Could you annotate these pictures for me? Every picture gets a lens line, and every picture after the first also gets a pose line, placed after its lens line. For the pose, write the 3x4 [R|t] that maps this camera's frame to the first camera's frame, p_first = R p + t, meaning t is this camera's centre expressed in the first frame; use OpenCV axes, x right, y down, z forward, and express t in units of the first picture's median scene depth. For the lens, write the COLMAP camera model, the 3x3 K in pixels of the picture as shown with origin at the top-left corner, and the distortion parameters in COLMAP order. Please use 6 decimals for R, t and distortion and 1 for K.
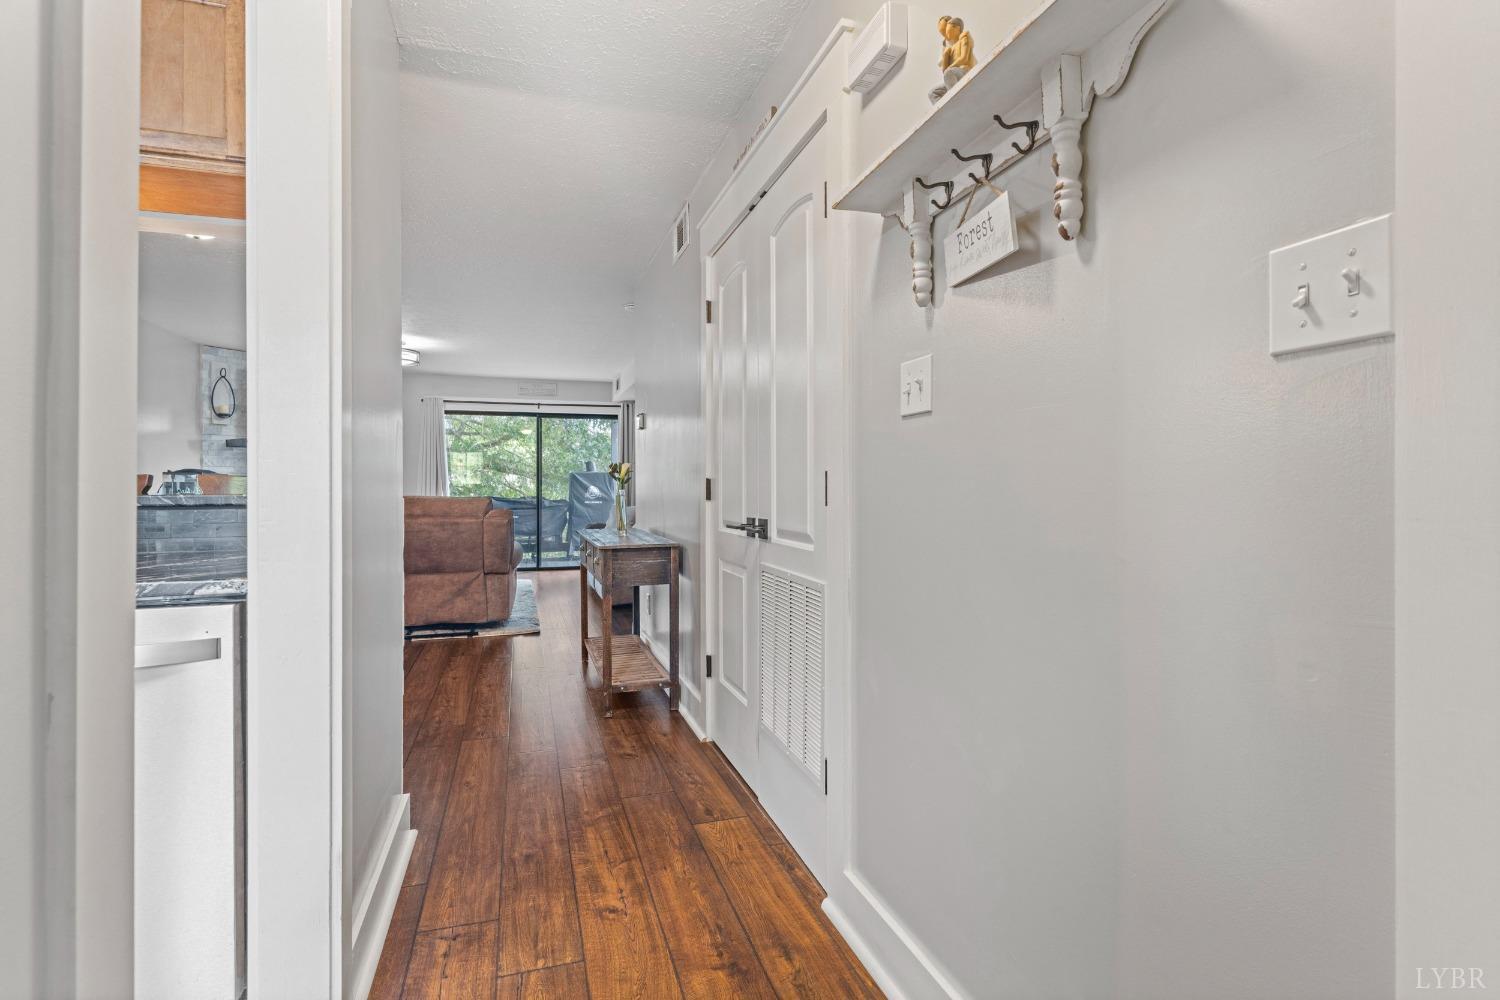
lens RADIAL K [[721.4, 0, 748.0], [0, 721.4, 488.4], [0, 0, 1]] dist [0.003154, 0.000794]
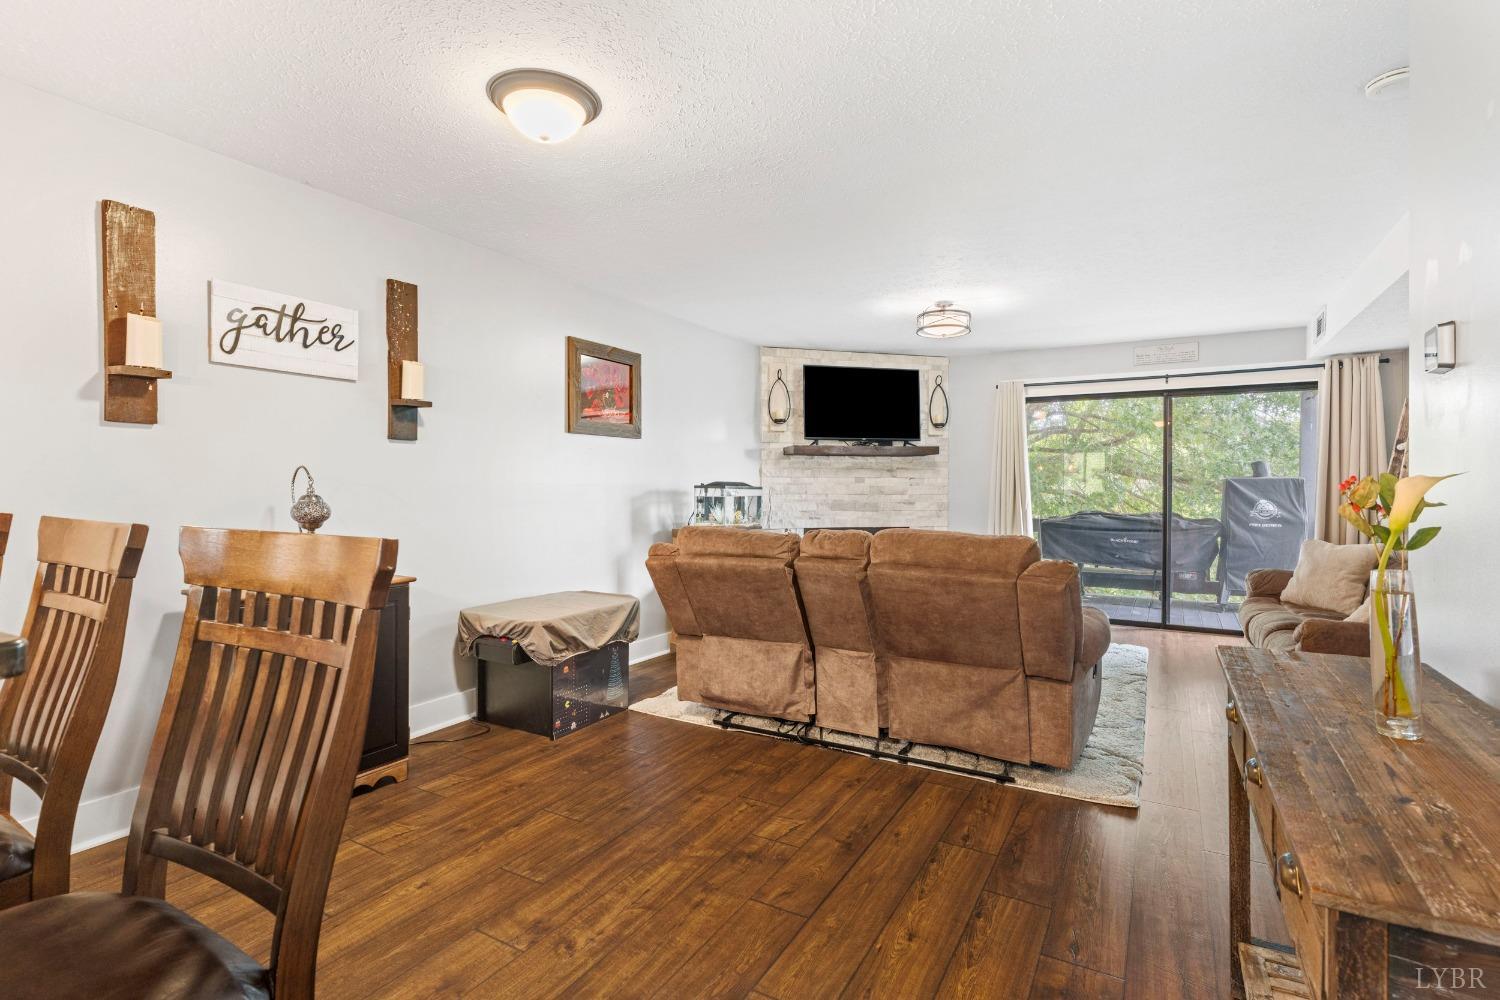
lens RADIAL K [[721.4, 0, 748.0], [0, 721.4, 488.4], [0, 0, 1]] dist [0.003154, 0.000794]
pose [[0.673746, 0.005994, -0.738938, -0.078461], [-0.007494, 0.999971, 0.001279, -0.016736], [0.738925, 0.004676, 0.673772, 0.358028]]
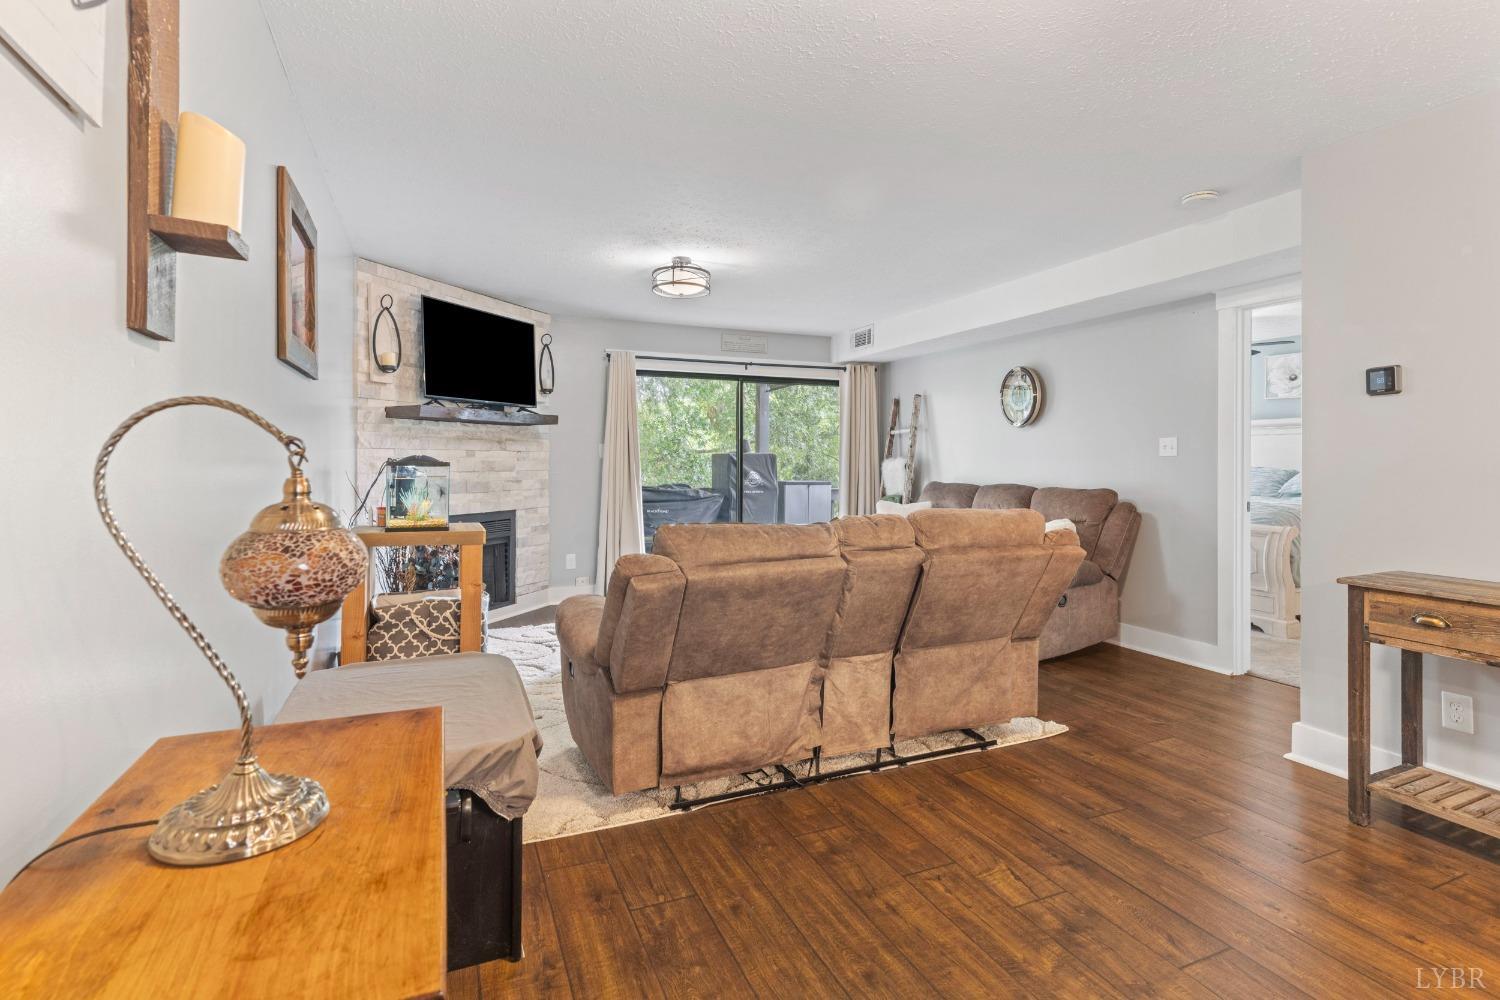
lens RADIAL K [[726.6, 0, 750.6], [0, 726.6, 460.3], [0, 0, 1]] dist [0.003519, 0.000397]
pose [[0.994350, 0.002548, 0.106121, -0.476606], [-0.002065, 0.999987, -0.004658, -0.017701], [-0.106132, 0.004412, 0.994342, 0.328782]]
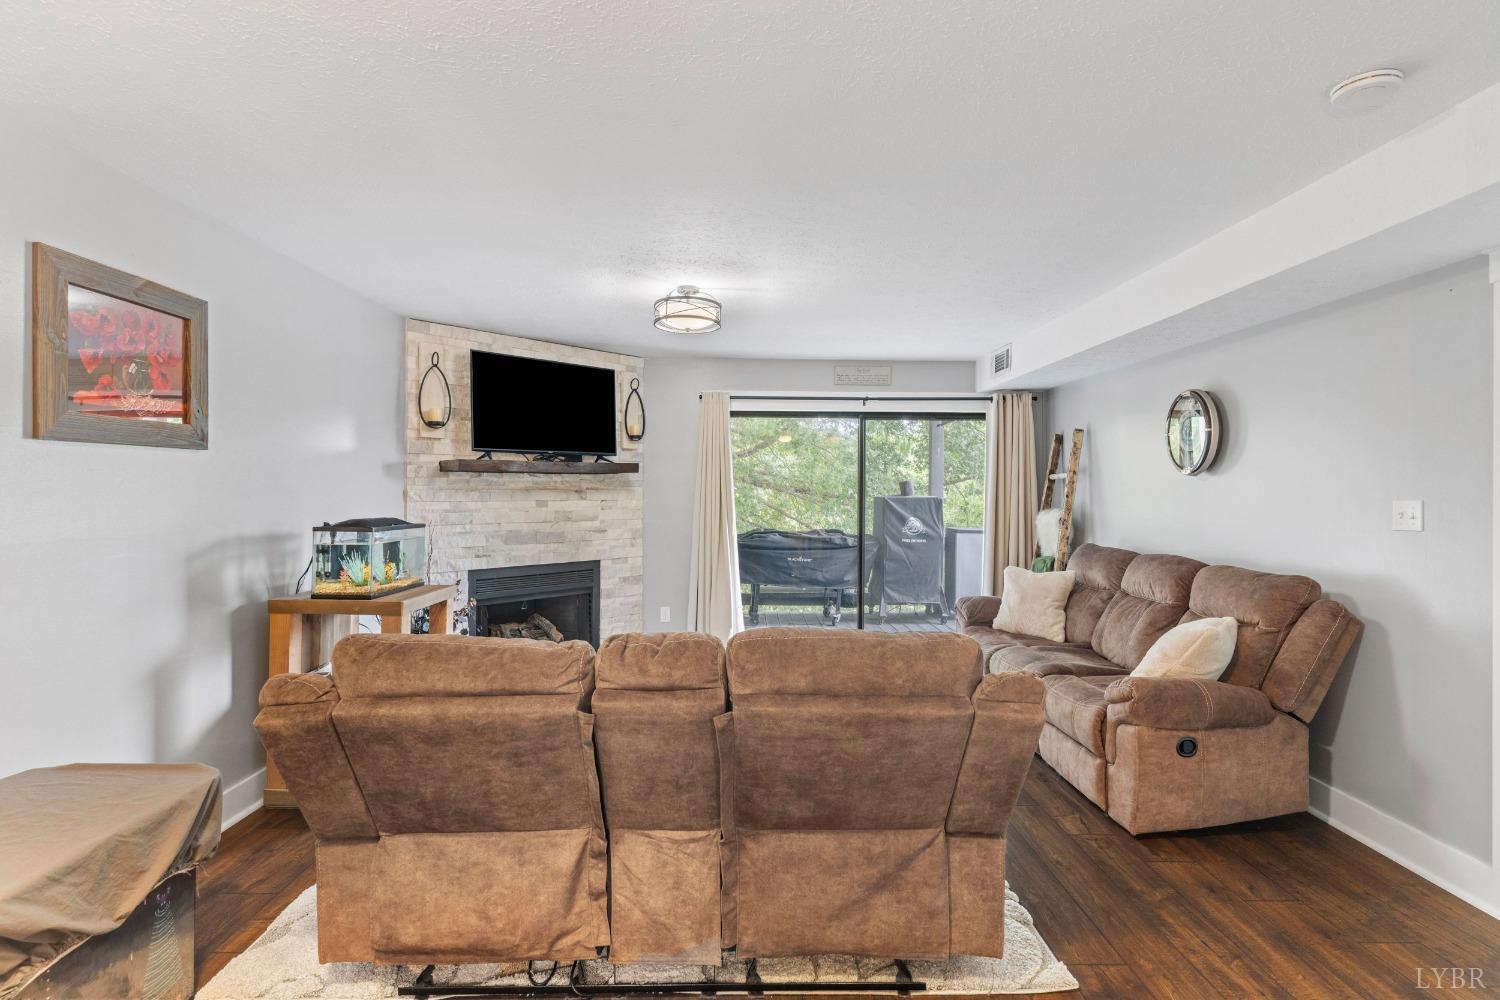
lens RADIAL K [[717.2, 0, 745.3], [0, 717.2, 487.3], [0, 0, 1]] dist [-0.001969, 0.000136]
pose [[0.957462, 0.007313, -0.288467, -0.268838], [-0.008834, 0.999953, -0.003972, -0.043851], [0.288424, 0.006351, 0.957482, 0.460110]]
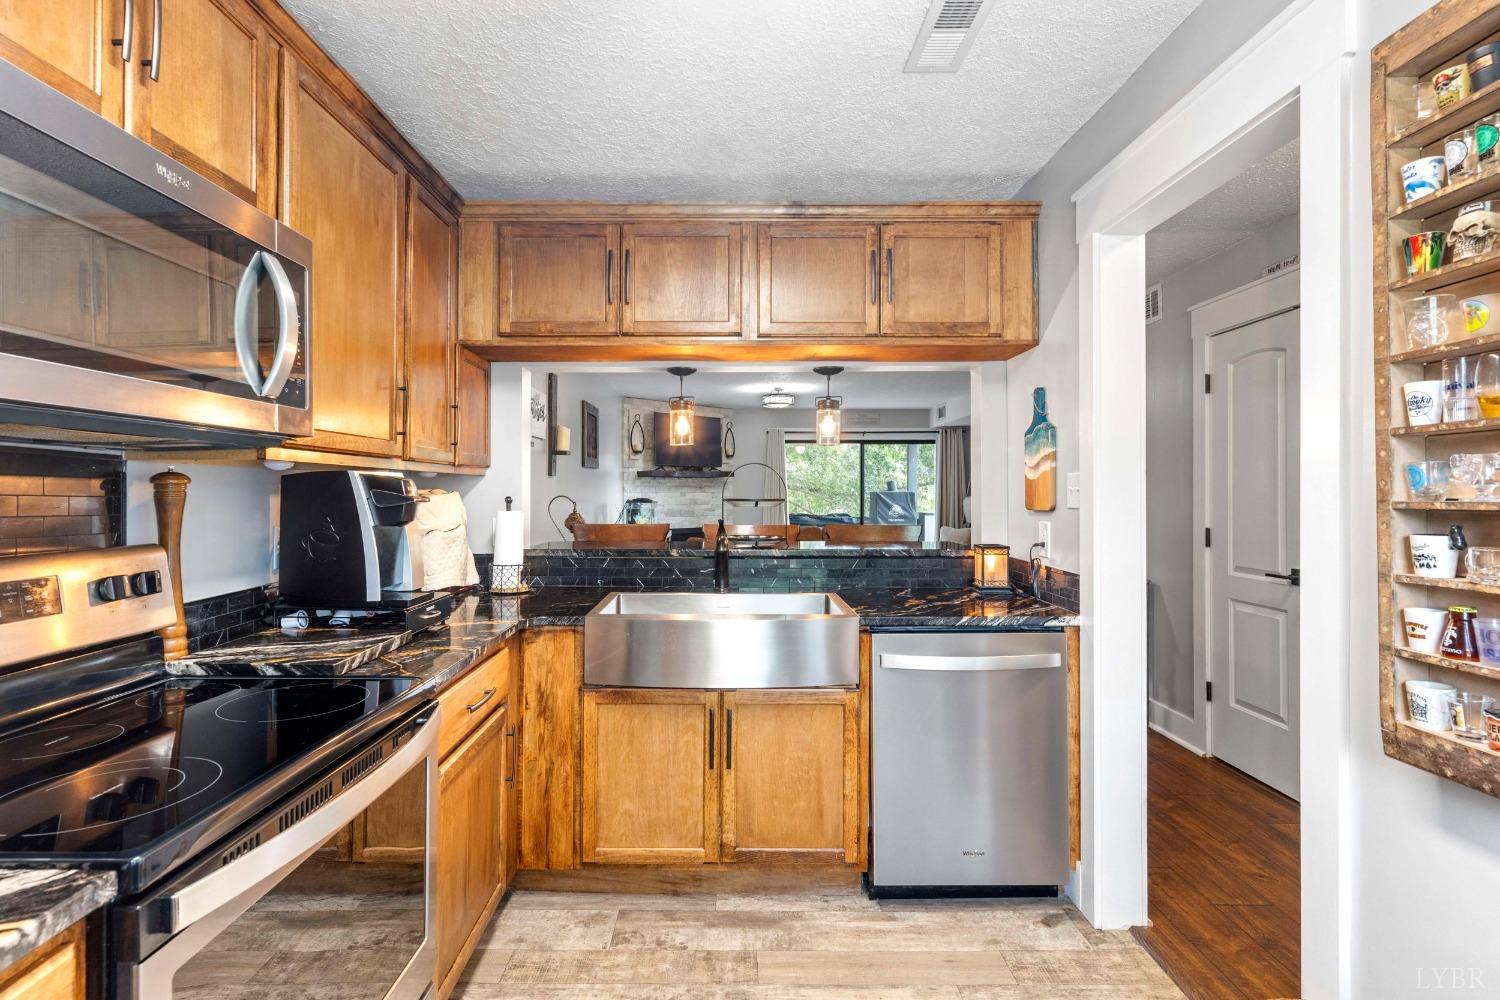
lens RADIAL K [[728.5, 0, 726.3], [0, 728.5, 495.8], [0, 0, 1]] dist [0.000741, 0.000127]
pose [[0.951366, 0.004179, -0.308035, -0.191965], [-0.003358, 0.999989, 0.003196, -0.029944], [0.308045, -0.002006, 0.951370, -0.152947]]
